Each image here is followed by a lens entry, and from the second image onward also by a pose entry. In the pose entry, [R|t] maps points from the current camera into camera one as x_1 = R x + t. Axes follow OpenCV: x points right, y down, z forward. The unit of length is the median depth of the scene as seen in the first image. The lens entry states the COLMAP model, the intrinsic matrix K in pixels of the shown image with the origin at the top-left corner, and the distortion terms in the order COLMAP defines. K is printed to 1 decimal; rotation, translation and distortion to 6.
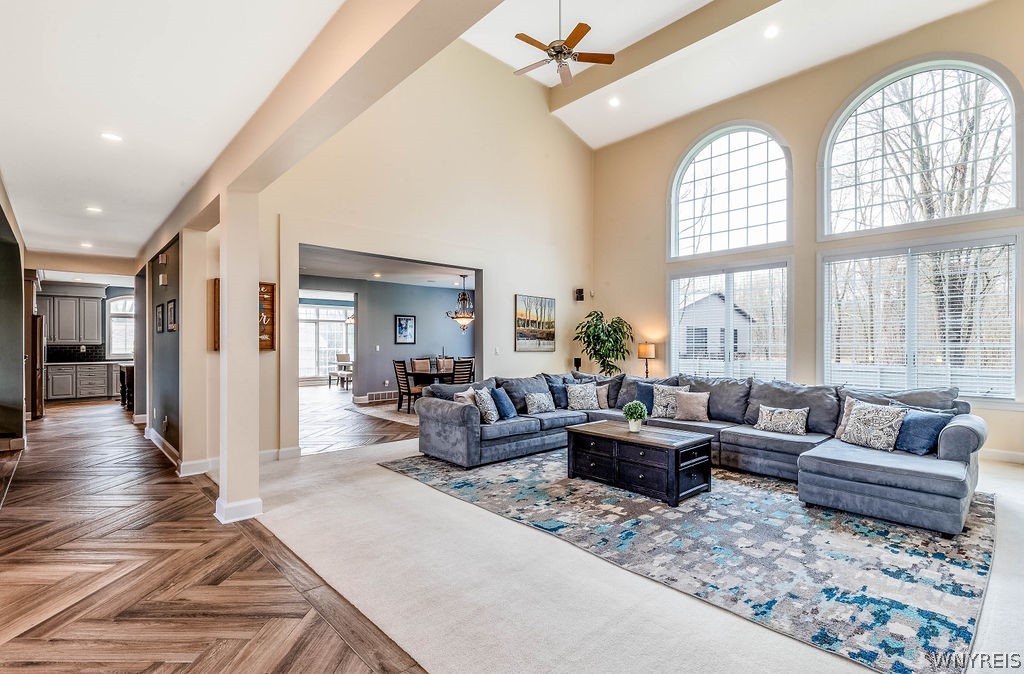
lens RADIAL K [[480.2, 0, 515.1], [0, 480.2, 342.6], [0, 0, 1]] dist [-0.003673, -0.000473]
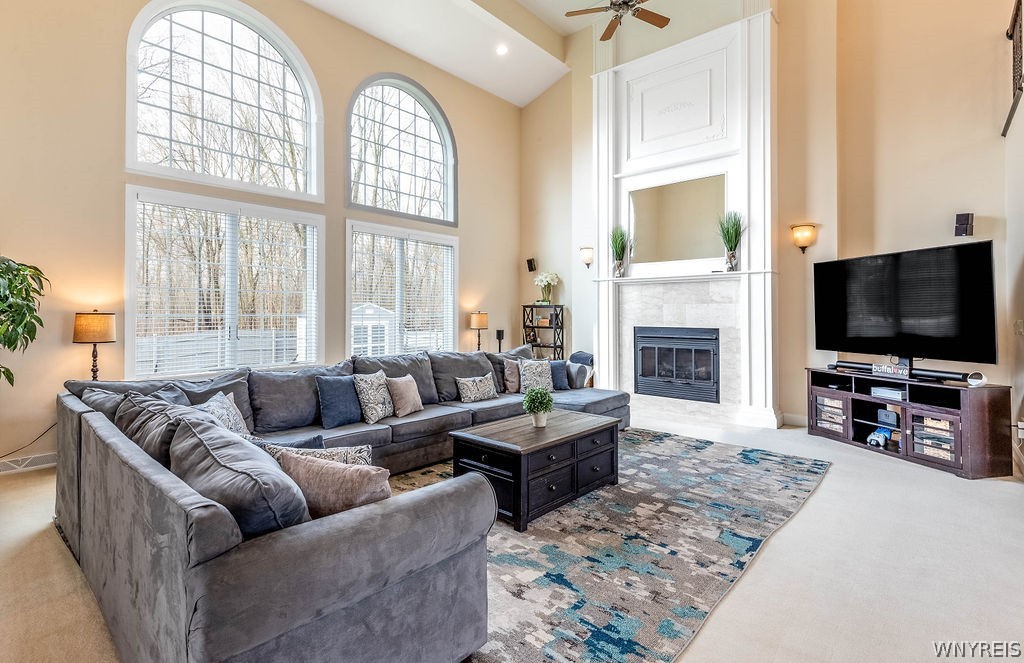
lens RADIAL K [[495.0, 0, 515.8], [0, 495.0, 313.4], [0, 0, 1]] dist [0.001851, -0.000689]
pose [[-0.122615, 0.002432, 0.992451, -0.608247], [-0.004124, 0.999987, -0.002960, 0.006988], [-0.992446, -0.004456, -0.122604, 1.288920]]
